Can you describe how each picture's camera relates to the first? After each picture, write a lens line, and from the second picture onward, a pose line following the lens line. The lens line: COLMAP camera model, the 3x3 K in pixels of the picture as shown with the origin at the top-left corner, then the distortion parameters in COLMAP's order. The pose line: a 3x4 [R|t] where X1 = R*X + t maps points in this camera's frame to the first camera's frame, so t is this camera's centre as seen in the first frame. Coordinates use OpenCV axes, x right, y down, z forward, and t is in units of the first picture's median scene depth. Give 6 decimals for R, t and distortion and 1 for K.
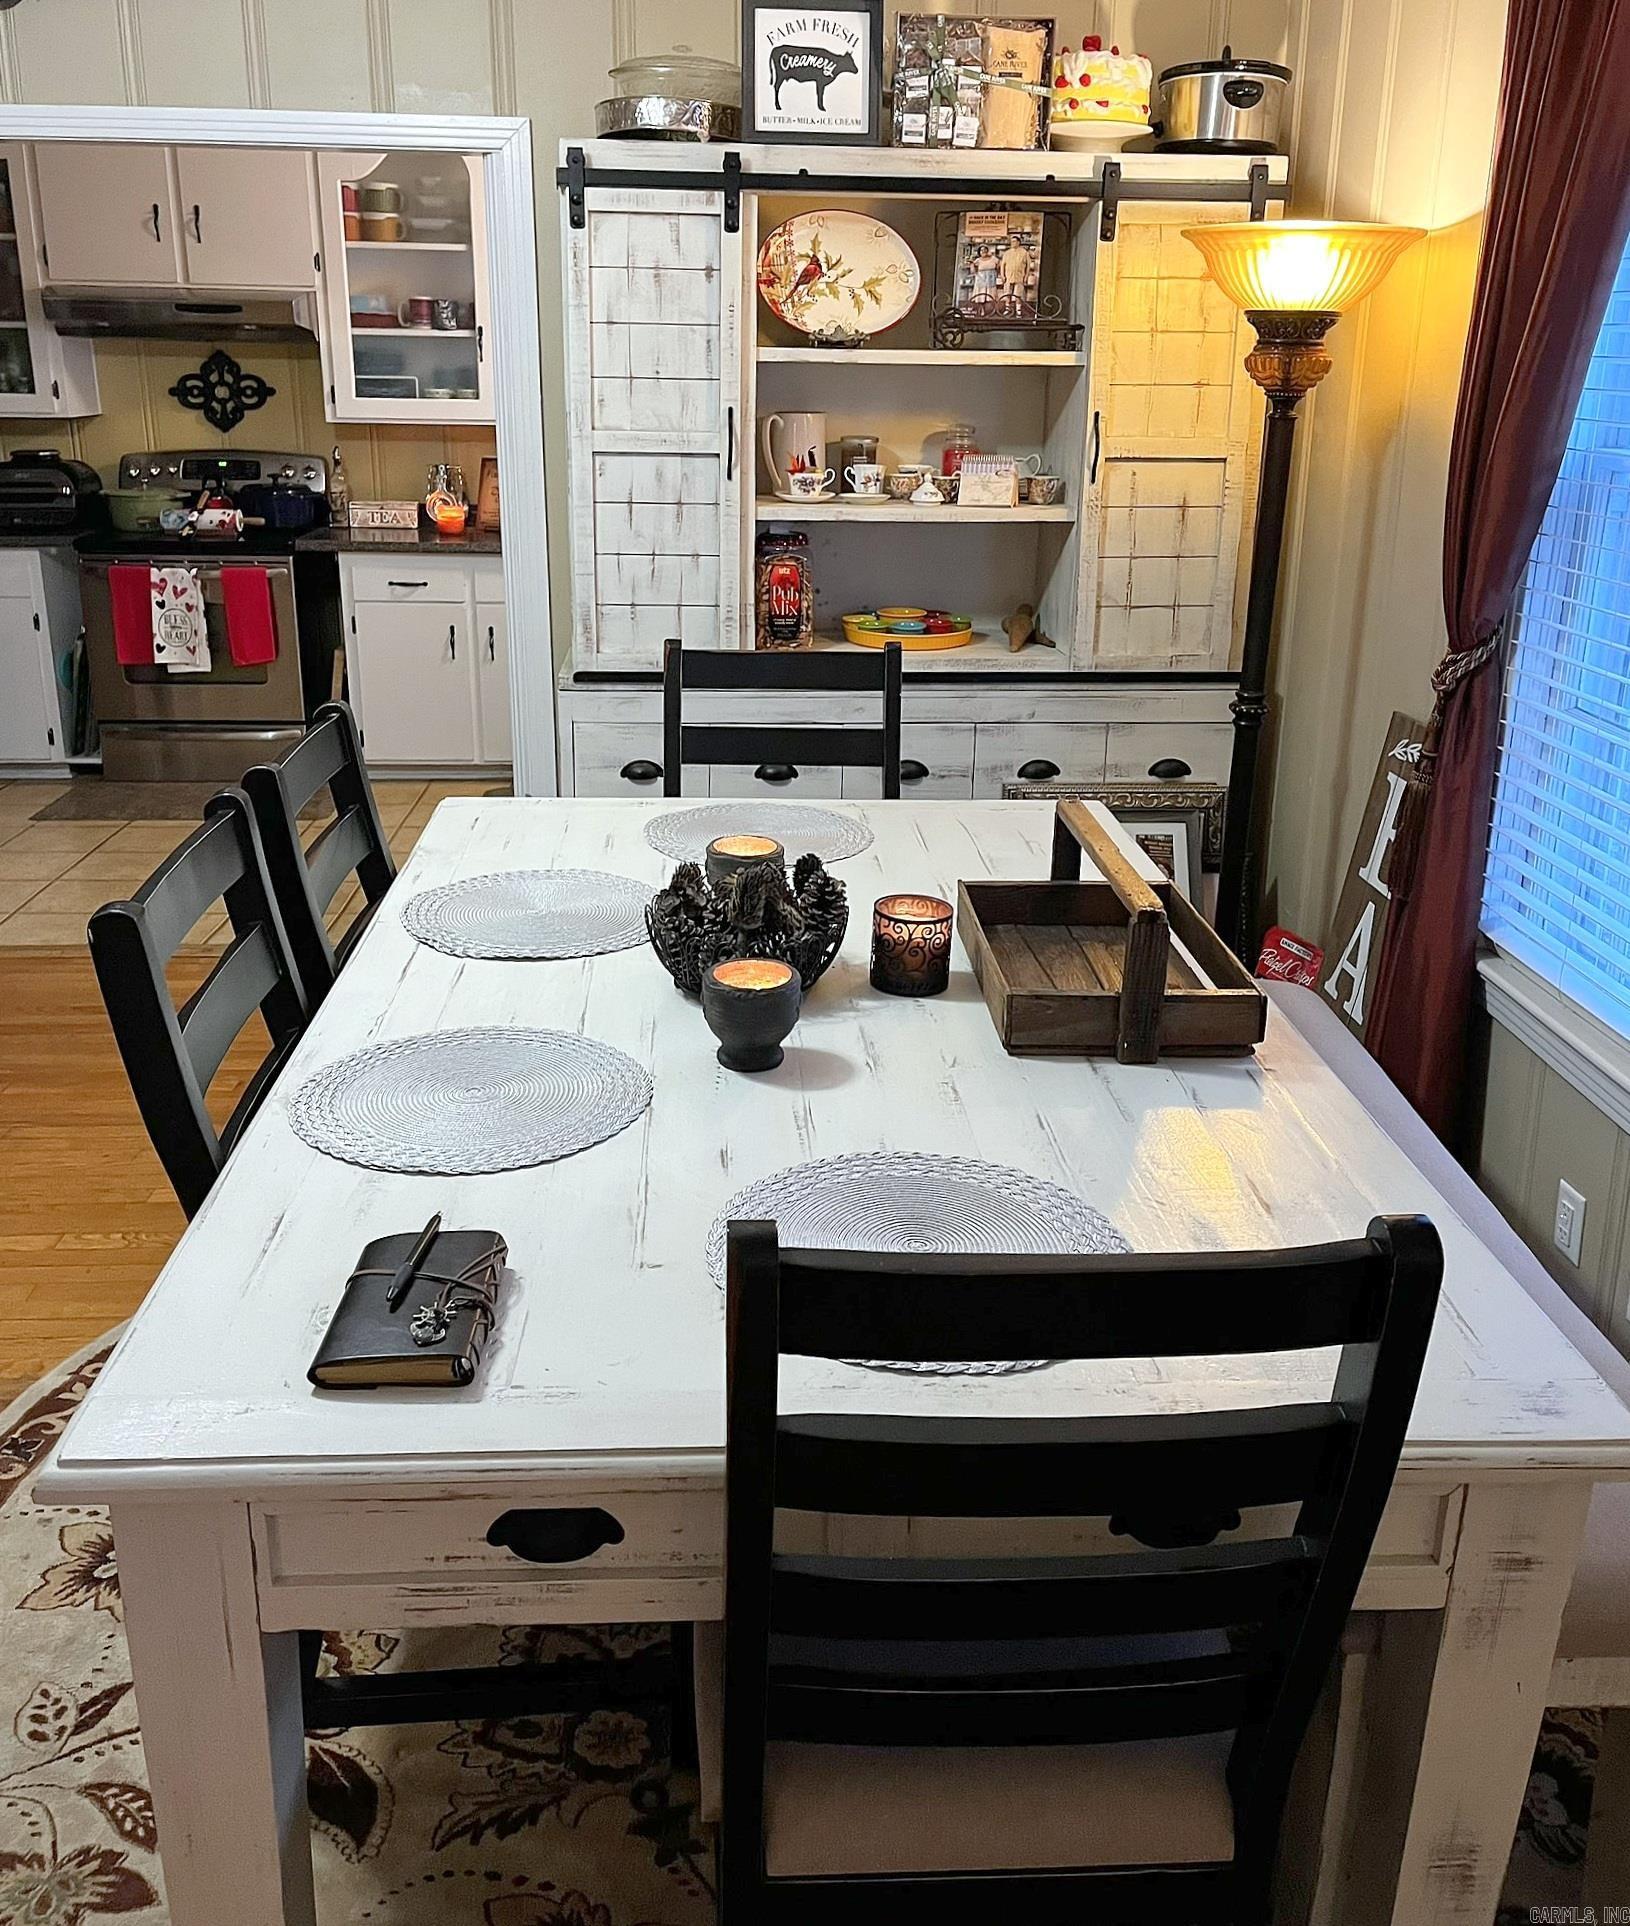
lens RADIAL K [[1744.7, 0, 817.0], [0, 1744.7, 959.2], [0, 0, 1]] dist [0.025714, -0.039489]
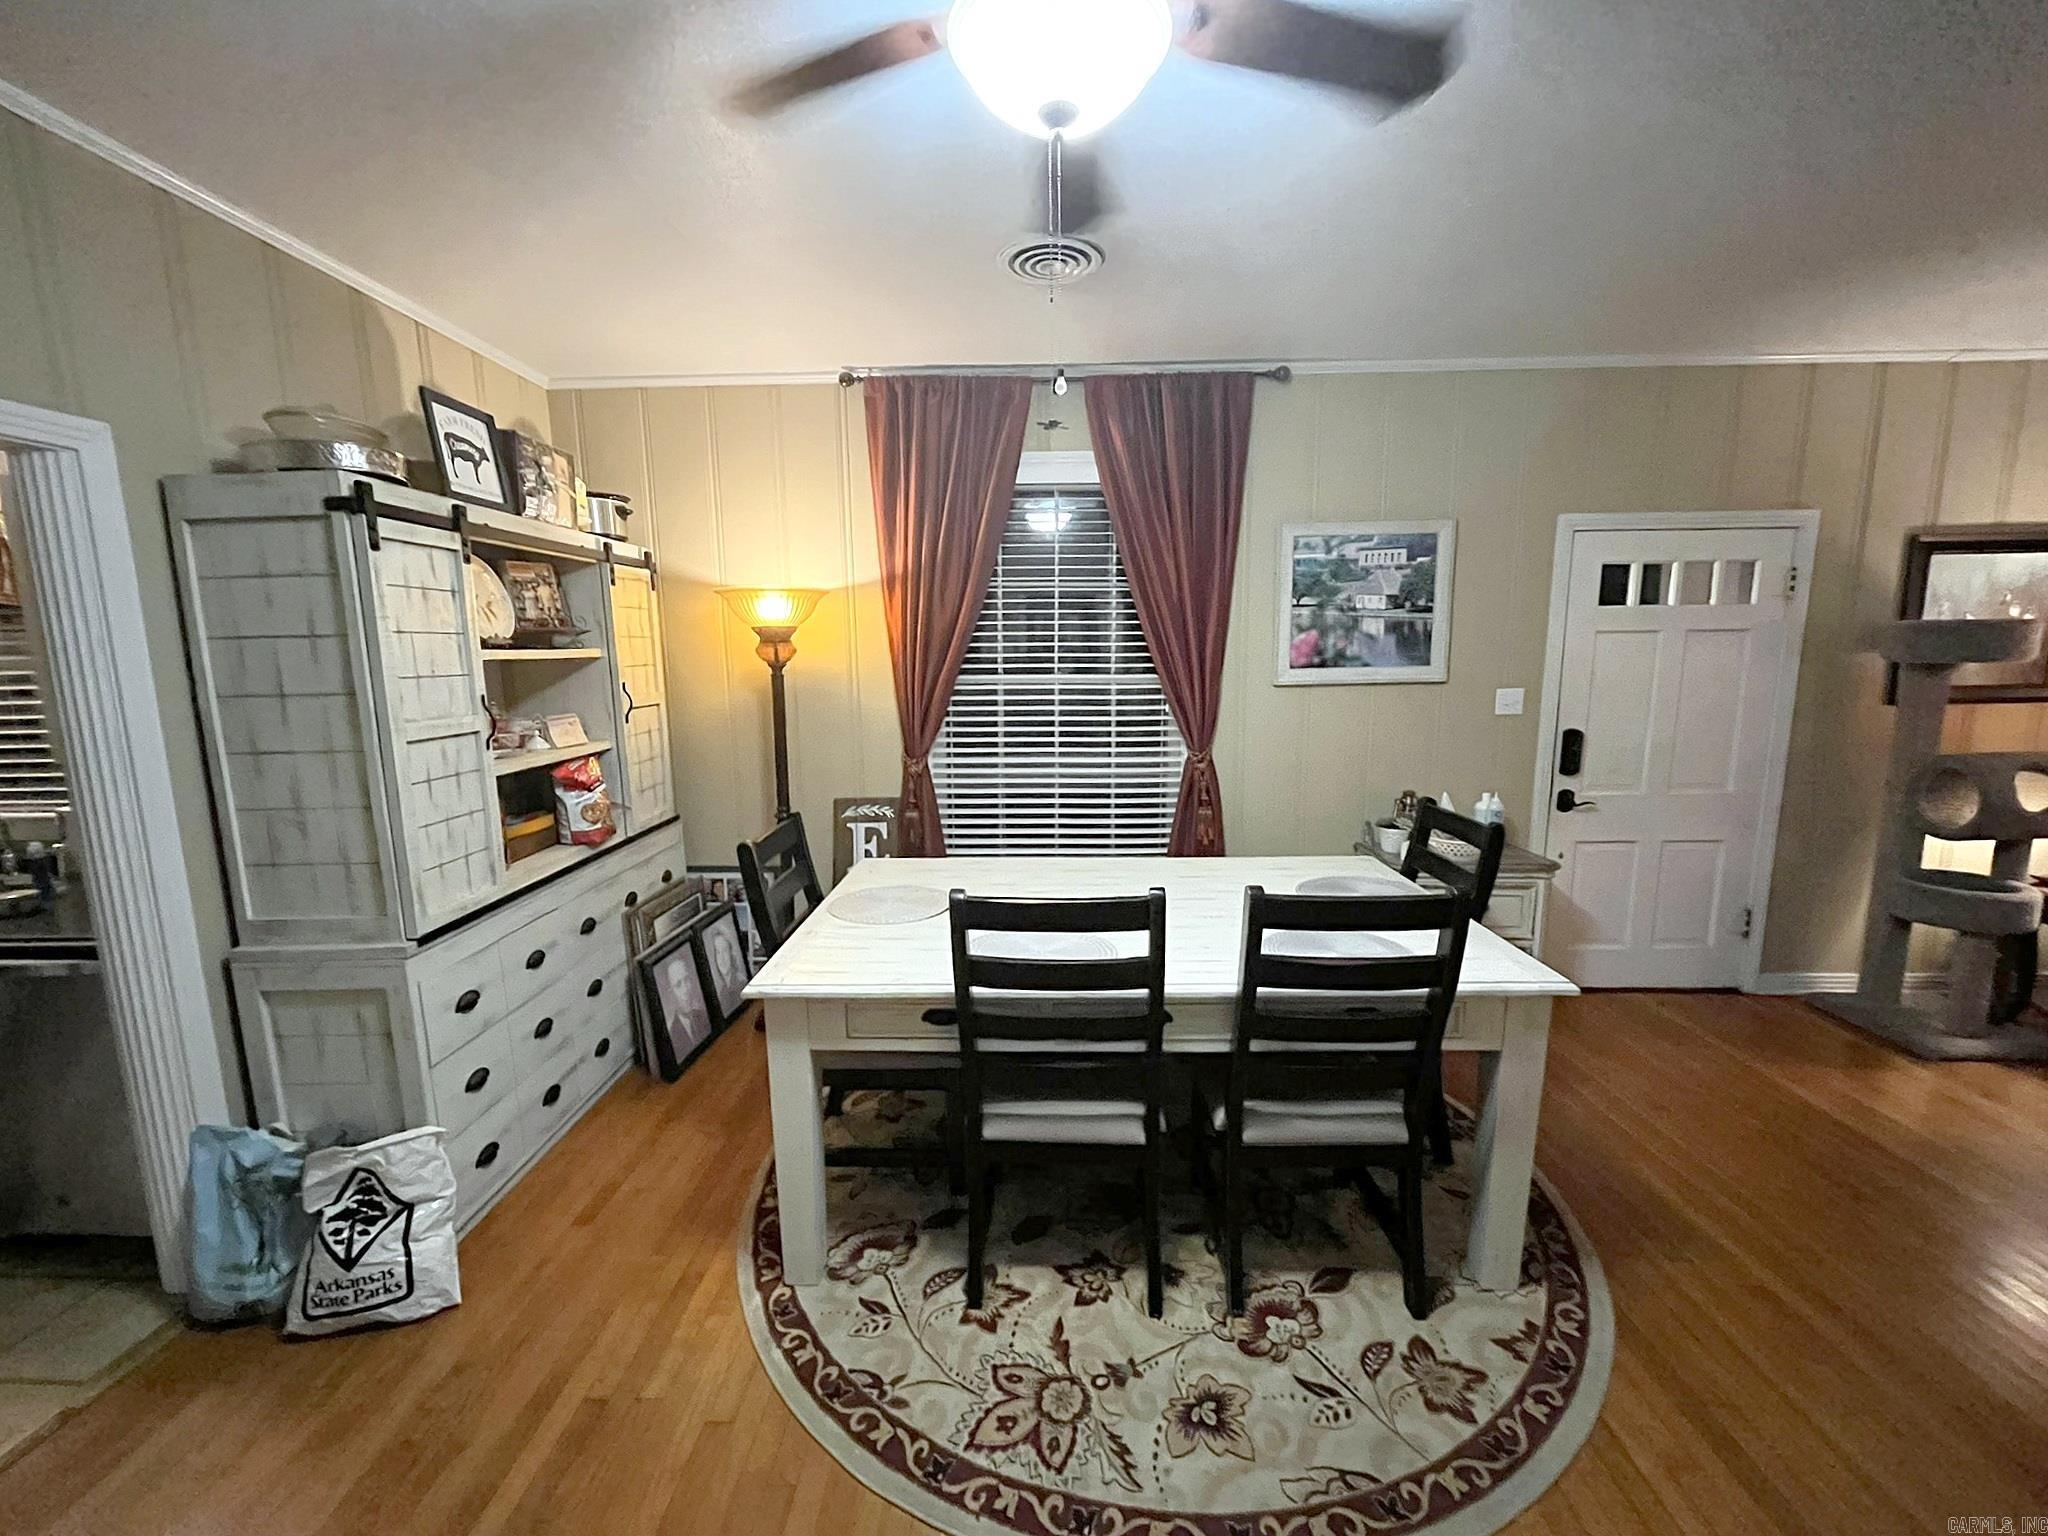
lens RADIAL K [[825.5, 0, 1031.9], [0, 825.5, 772.0], [0, 0, 1]] dist [-0.001841, -0.000513]
pose [[0.058236, -0.169028, 0.983889, -0.642815], [0.336026, 0.931372, 0.140116, -0.222372], [-0.940050, 0.322453, 0.111038, 0.599727]]
